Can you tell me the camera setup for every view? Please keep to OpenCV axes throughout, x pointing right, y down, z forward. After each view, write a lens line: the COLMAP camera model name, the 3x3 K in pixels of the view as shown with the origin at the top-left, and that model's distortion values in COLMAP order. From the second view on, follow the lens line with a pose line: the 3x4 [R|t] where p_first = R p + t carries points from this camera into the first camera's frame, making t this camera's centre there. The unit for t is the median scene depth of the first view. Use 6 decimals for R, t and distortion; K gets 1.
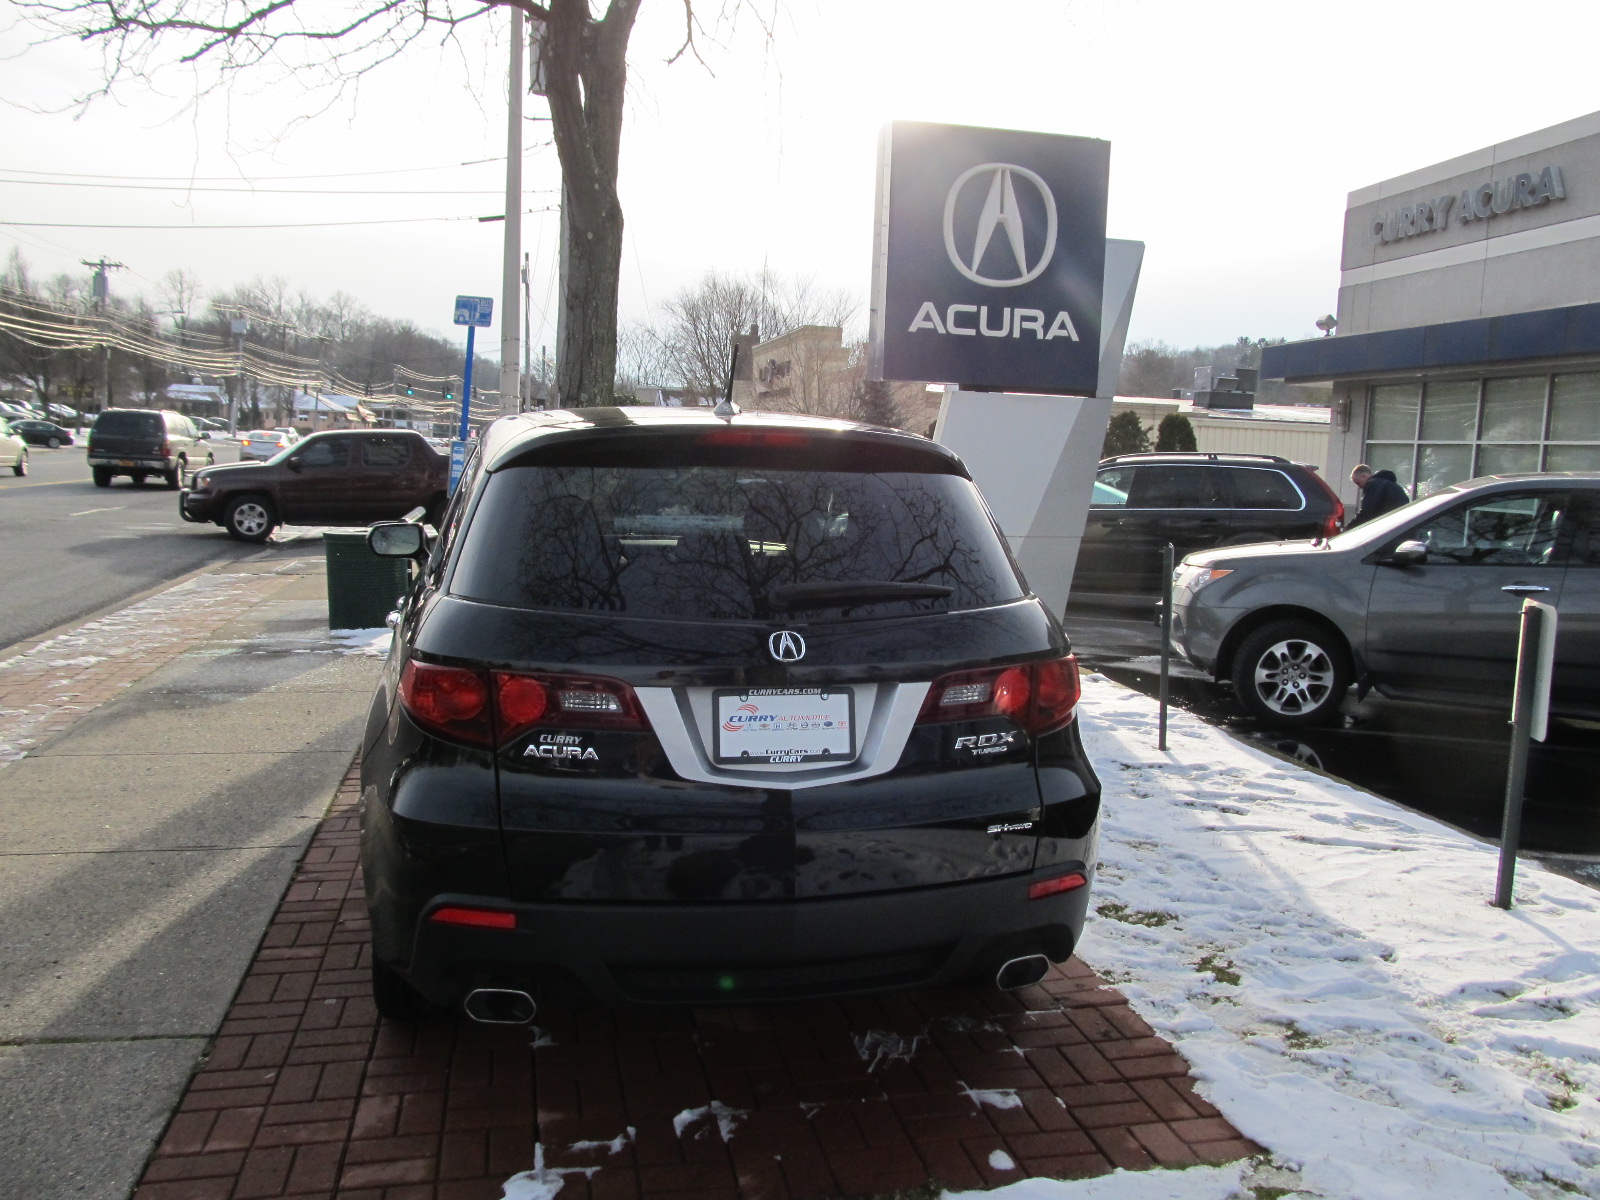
lens RADIAL K [[1302.3, 0, 821.9], [0, 1302.3, 596.6], [0, 0, 1]] dist [-0.048124, 0.017089]
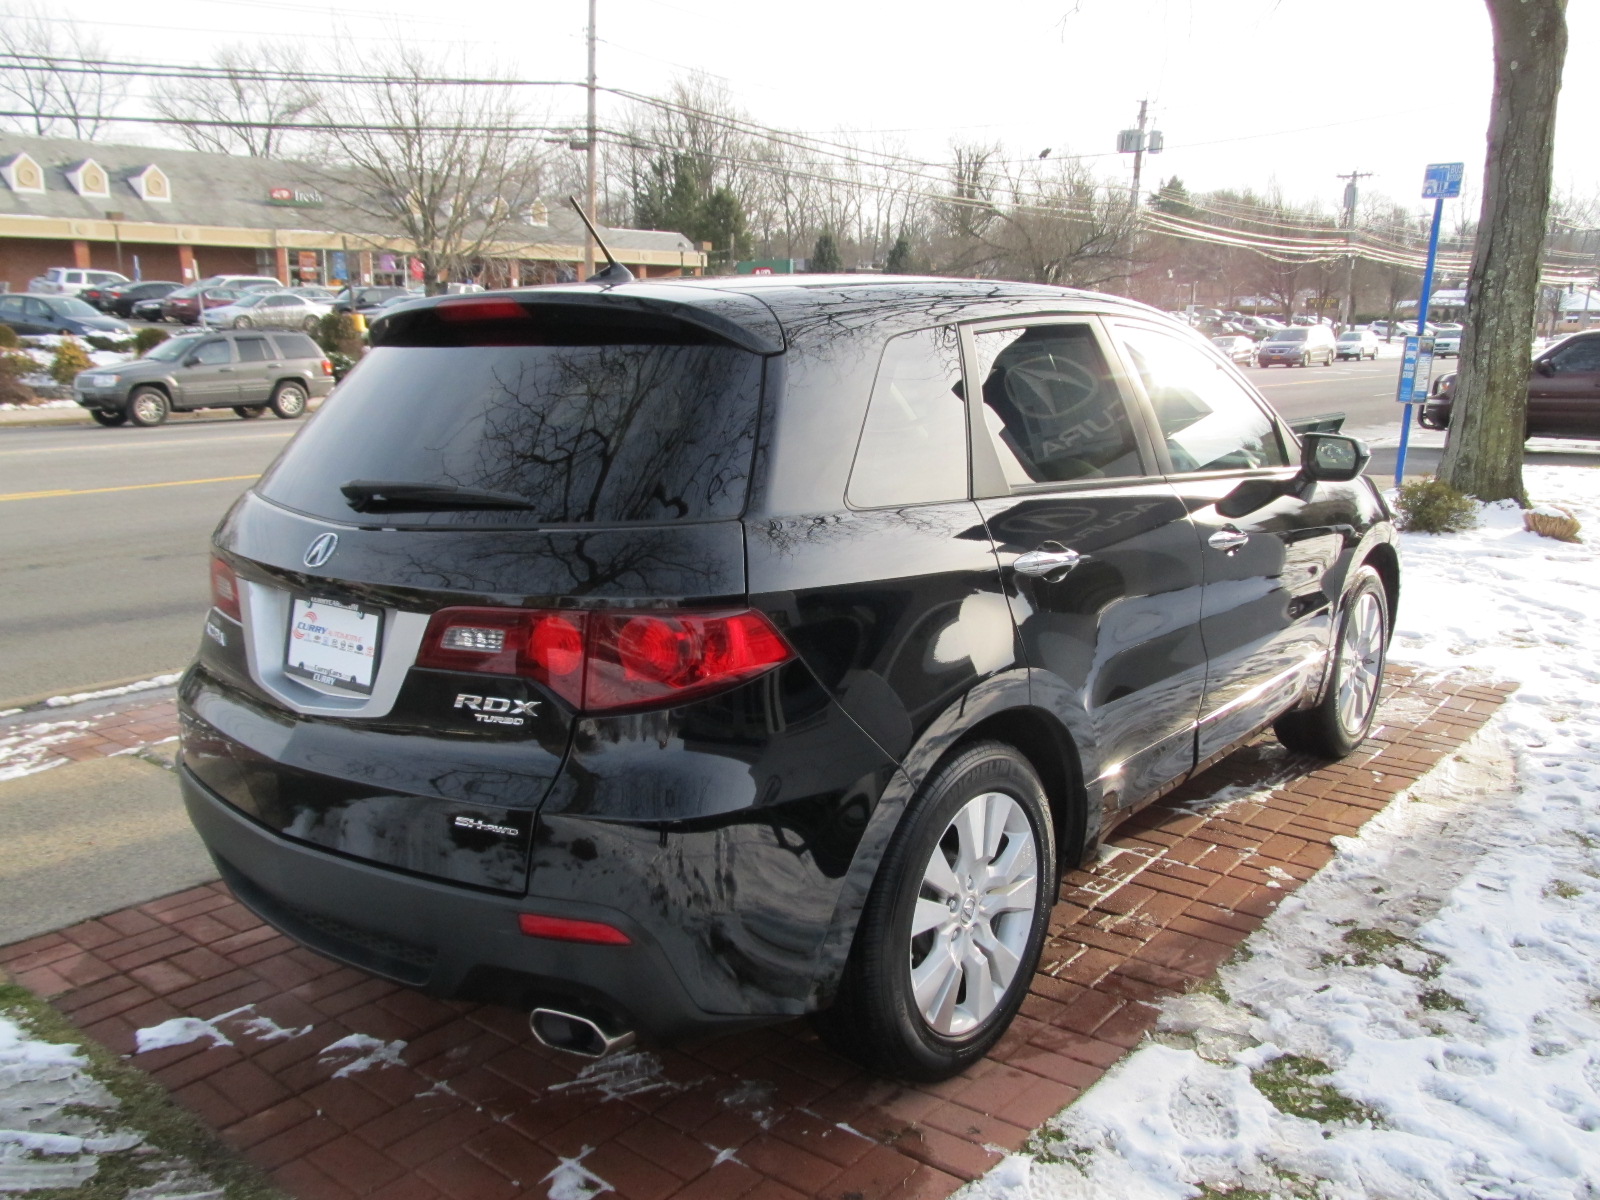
lens RADIAL K [[1302.3, 0, 821.9], [0, 1302.3, 596.6], [0, 0, 1]] dist [-0.048124, 0.017089]
pose [[0.613154, 0.114746, -0.781586, 0.190364], [-0.059223, 0.993287, 0.099365, -0.008105], [0.787741, -0.014638, 0.615833, 0.164082]]
